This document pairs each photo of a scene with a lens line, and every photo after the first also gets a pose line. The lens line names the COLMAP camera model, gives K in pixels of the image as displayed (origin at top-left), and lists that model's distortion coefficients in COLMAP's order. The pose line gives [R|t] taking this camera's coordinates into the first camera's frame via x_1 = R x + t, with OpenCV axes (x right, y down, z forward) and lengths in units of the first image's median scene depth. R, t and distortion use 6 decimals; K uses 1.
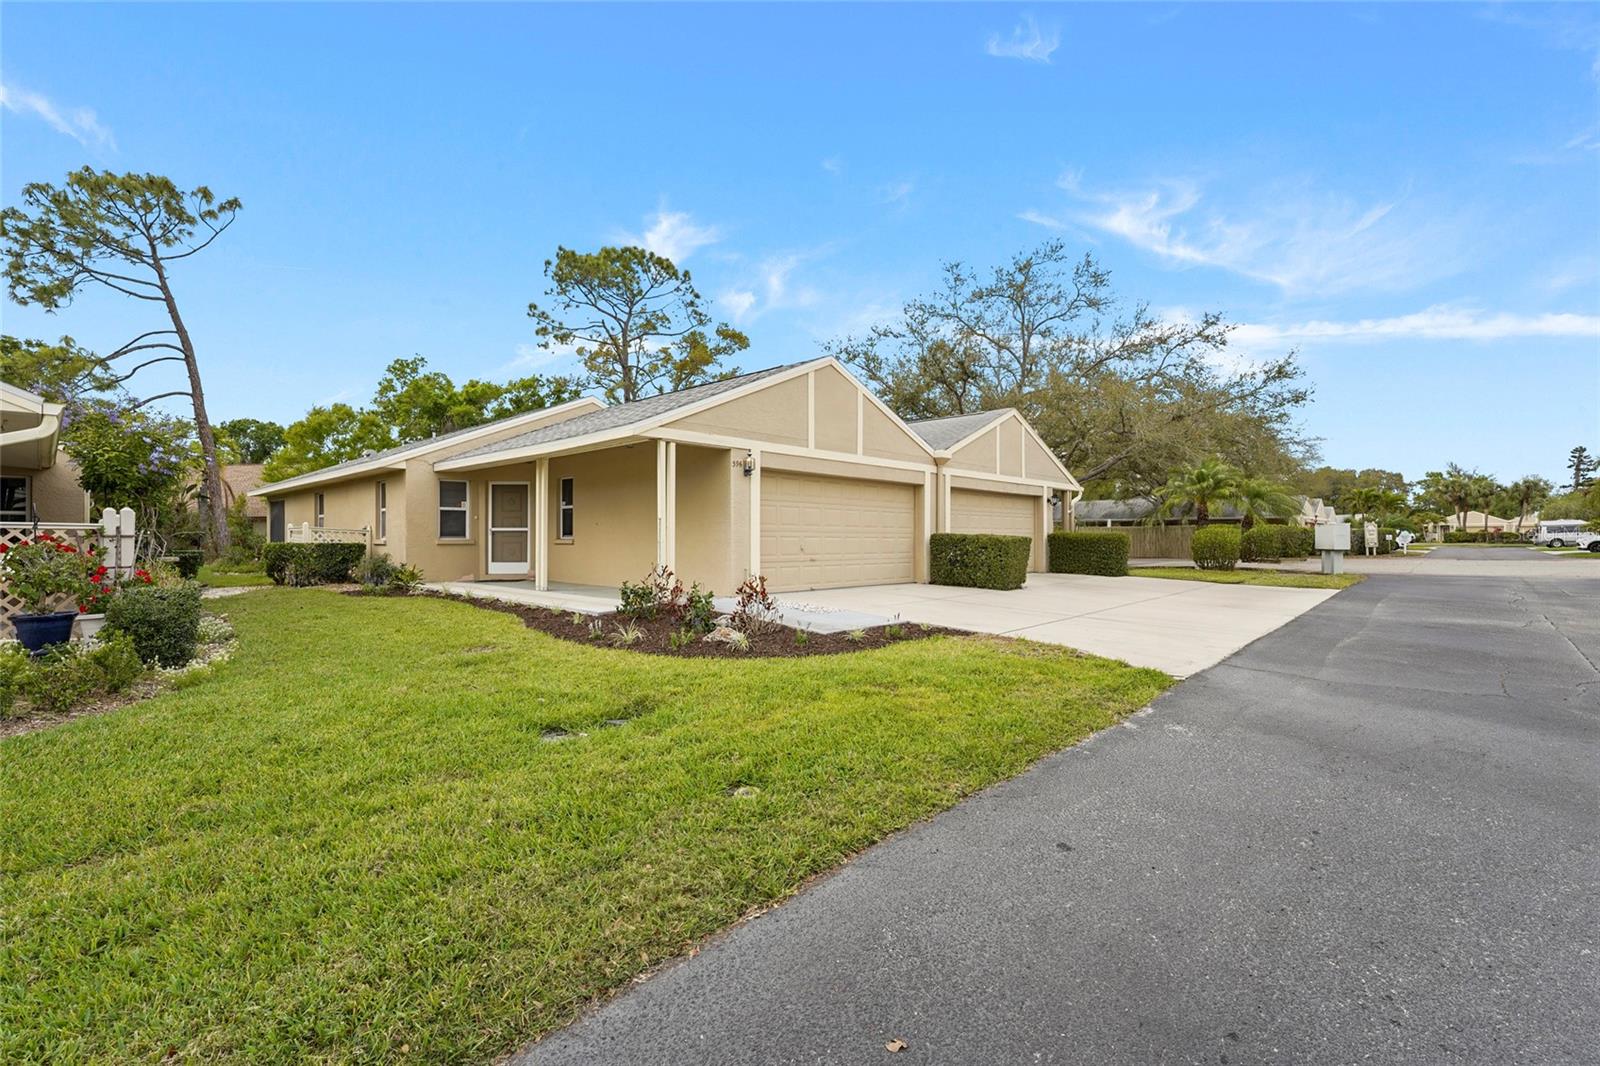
lens RADIAL K [[706.3, 0, 800.0], [0, 706.3, 533.0], [0, 0, 1]] dist [0.000662, 0.000161]
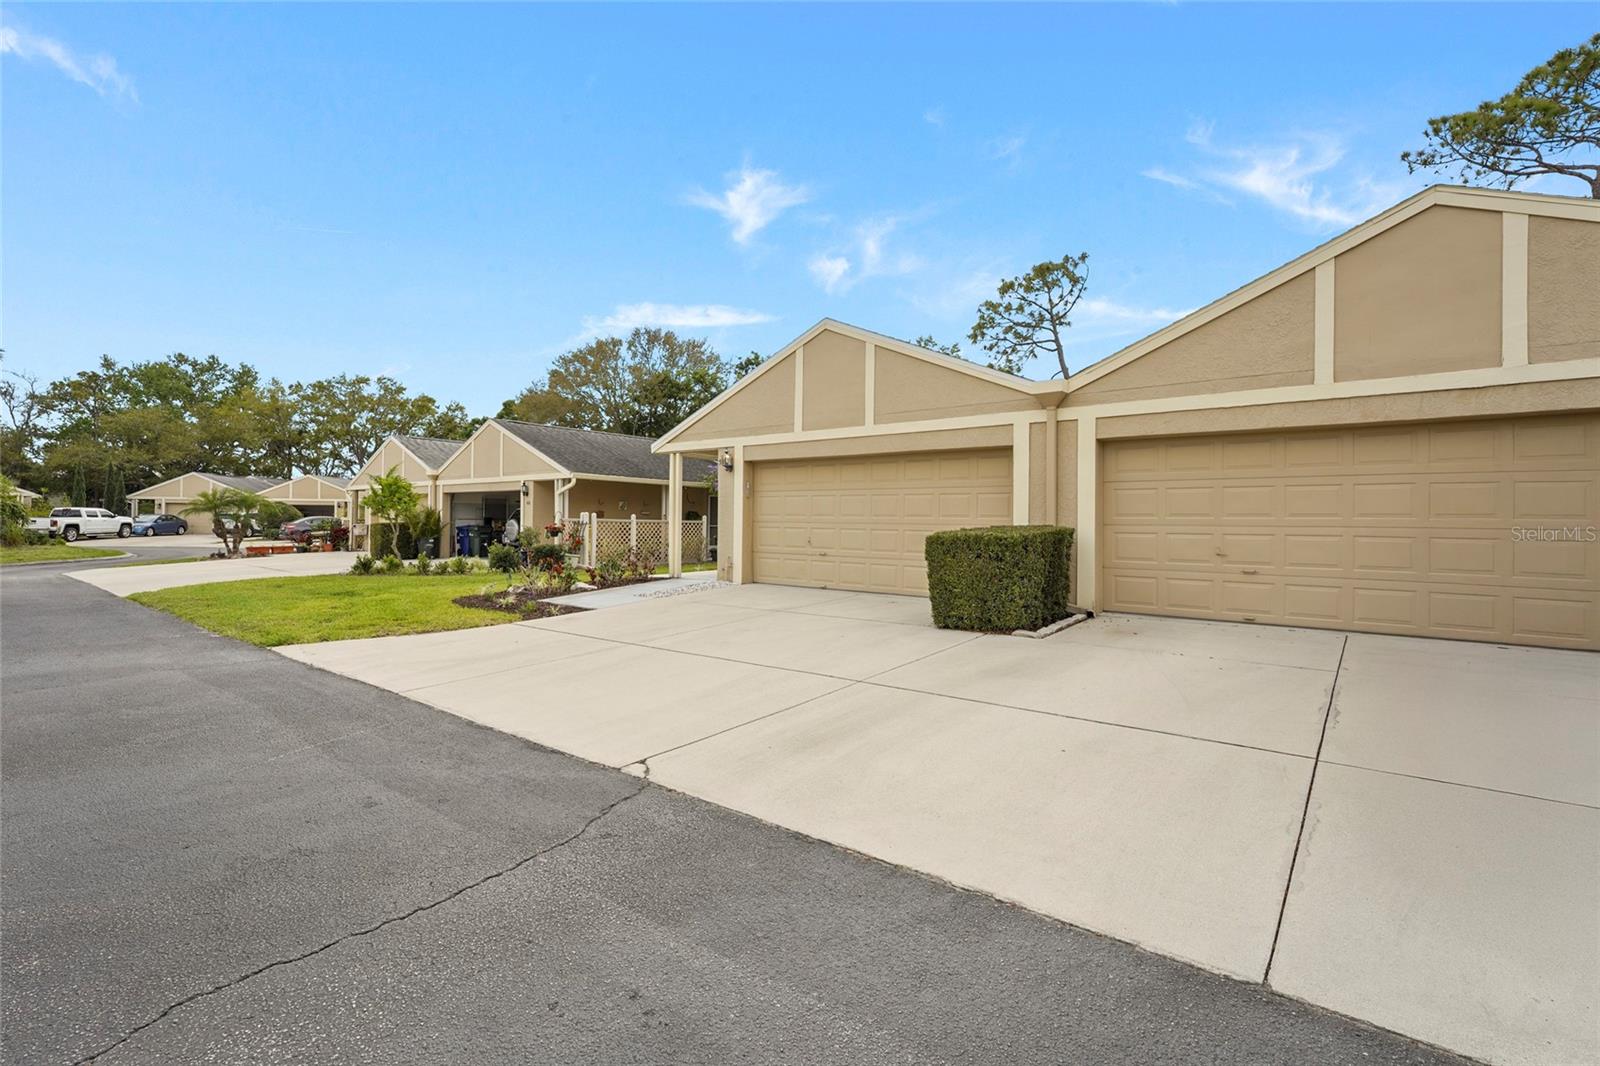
lens RADIAL K [[715.1, 0, 804.3], [0, 715.1, 521.5], [0, 0, 1]] dist [-0.002577, -0.000668]
pose [[0.078140, -0.000048, -0.996942, 0.481119], [-0.002020, 0.999998, -0.000207, -0.001558], [0.996940, 0.002030, 0.078140, 0.478129]]
